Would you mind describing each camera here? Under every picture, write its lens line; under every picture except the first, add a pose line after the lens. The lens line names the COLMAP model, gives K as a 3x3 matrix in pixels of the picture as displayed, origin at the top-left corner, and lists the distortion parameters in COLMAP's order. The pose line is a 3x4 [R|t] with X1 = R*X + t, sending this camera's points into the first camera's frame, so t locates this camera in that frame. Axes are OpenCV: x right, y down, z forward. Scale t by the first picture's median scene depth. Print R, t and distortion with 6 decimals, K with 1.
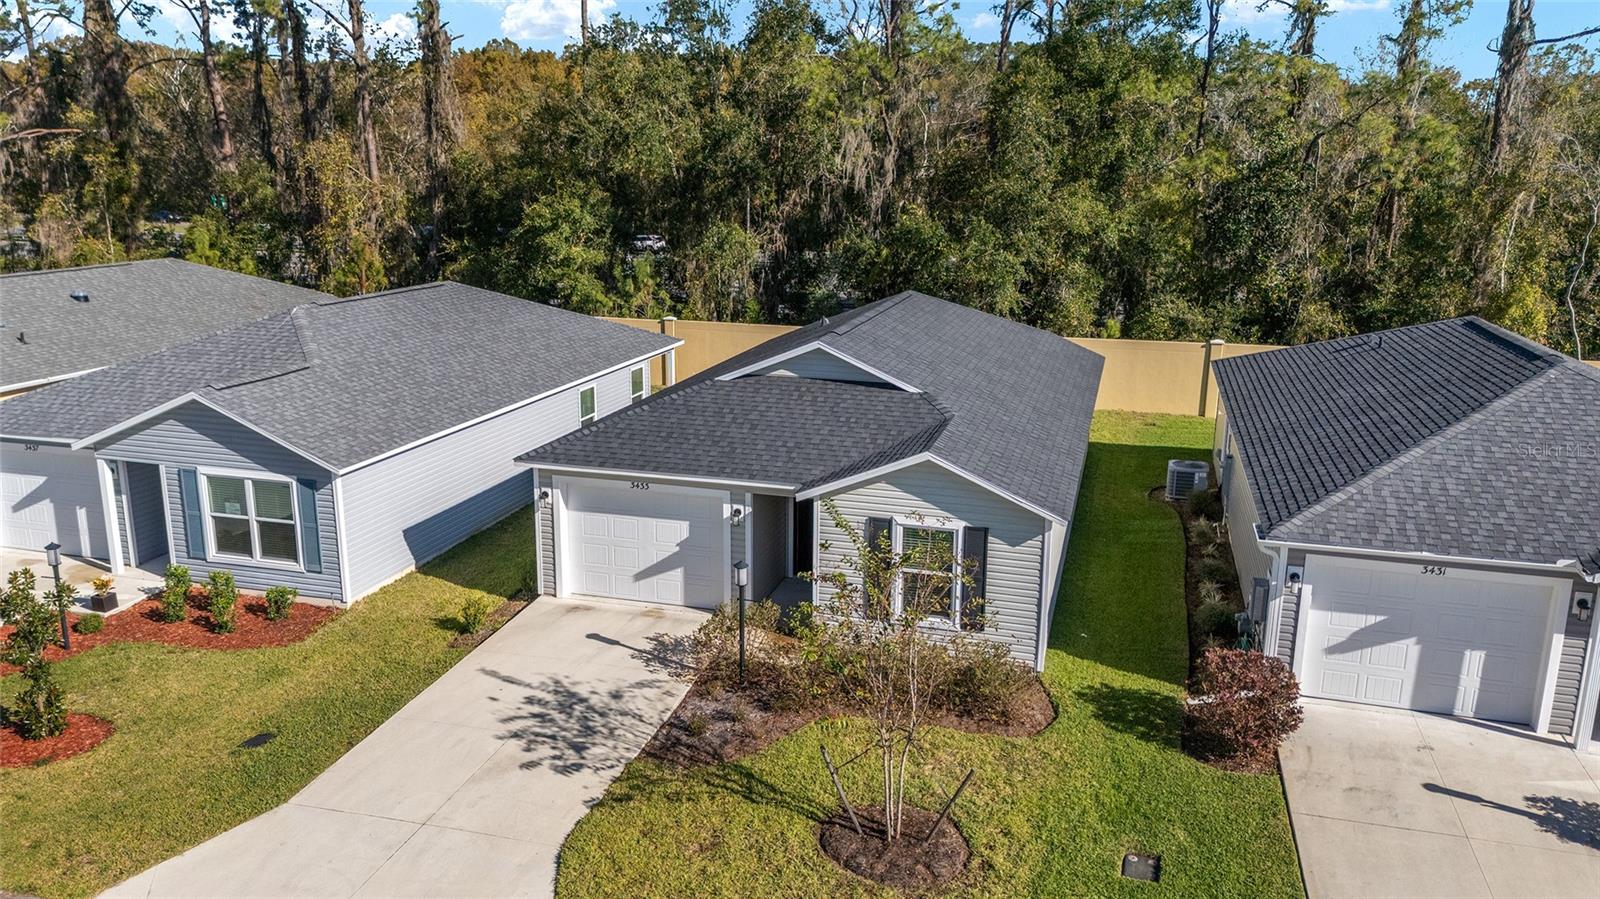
lens RADIAL K [[1180.1, 0, 800.0], [0, 1180.1, 449.5], [0, 0, 1]] dist [0.028559, -0.004415]
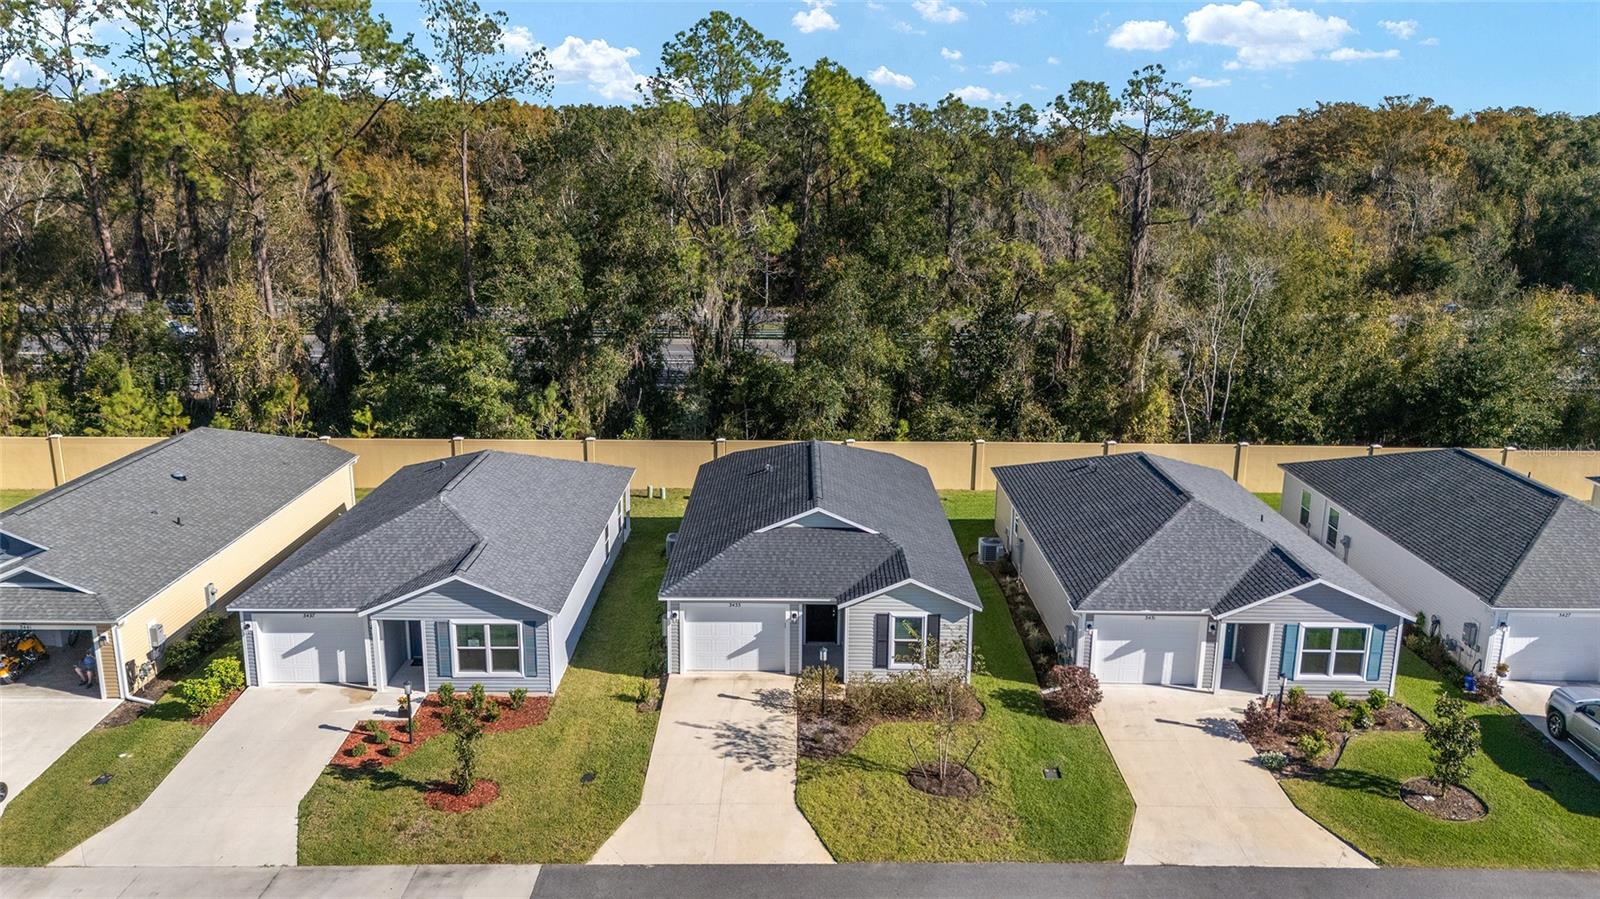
lens RADIAL K [[1171.8, 0, 800.0], [0, 1171.8, 449.5], [0, 0, 1]] dist [0.079369, -0.100918]
pose [[0.961313, -0.068114, 0.266906, -0.537969], [0.065920, 0.997677, 0.017183, -0.243441], [-0.267456, 0.001076, 0.963569, -0.759692]]
